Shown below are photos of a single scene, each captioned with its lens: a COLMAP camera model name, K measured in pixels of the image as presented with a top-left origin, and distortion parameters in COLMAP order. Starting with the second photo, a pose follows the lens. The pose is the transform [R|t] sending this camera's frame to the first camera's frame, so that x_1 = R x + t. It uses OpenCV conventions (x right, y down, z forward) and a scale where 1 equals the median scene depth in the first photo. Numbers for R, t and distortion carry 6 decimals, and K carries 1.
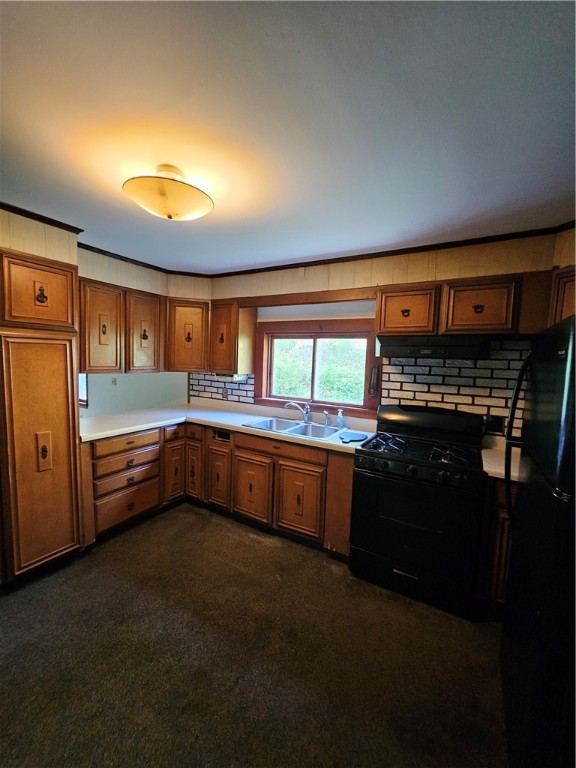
lens RADIAL K [[313.7, 0, 286.5], [0, 313.7, 384.1], [0, 0, 1]] dist [0.000081, 0.000478]
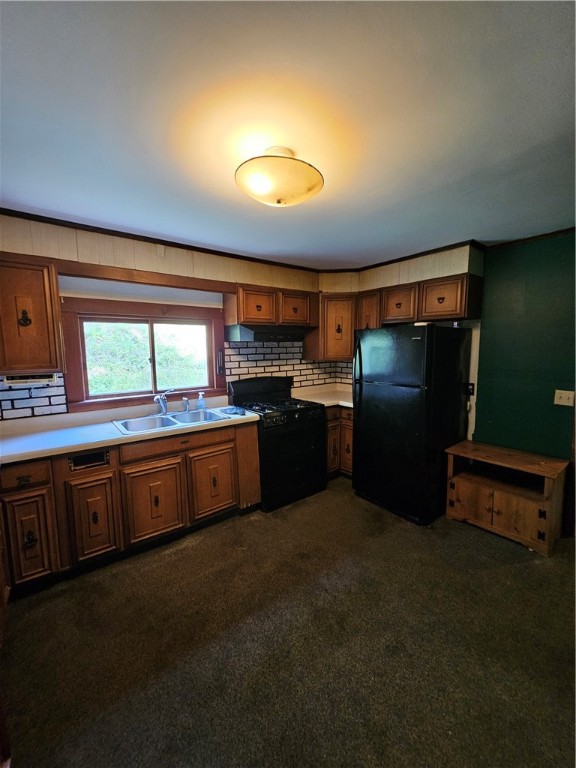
lens RADIAL K [[313.7, 0, 285.3], [0, 313.7, 381.8], [0, 0, 1]] dist [0.000081, 0.000478]
pose [[0.375034, -0.143111, 0.915898, -0.758916], [0.097936, 0.988599, 0.114369, -0.053113], [-0.921823, 0.046807, 0.384774, 0.363732]]
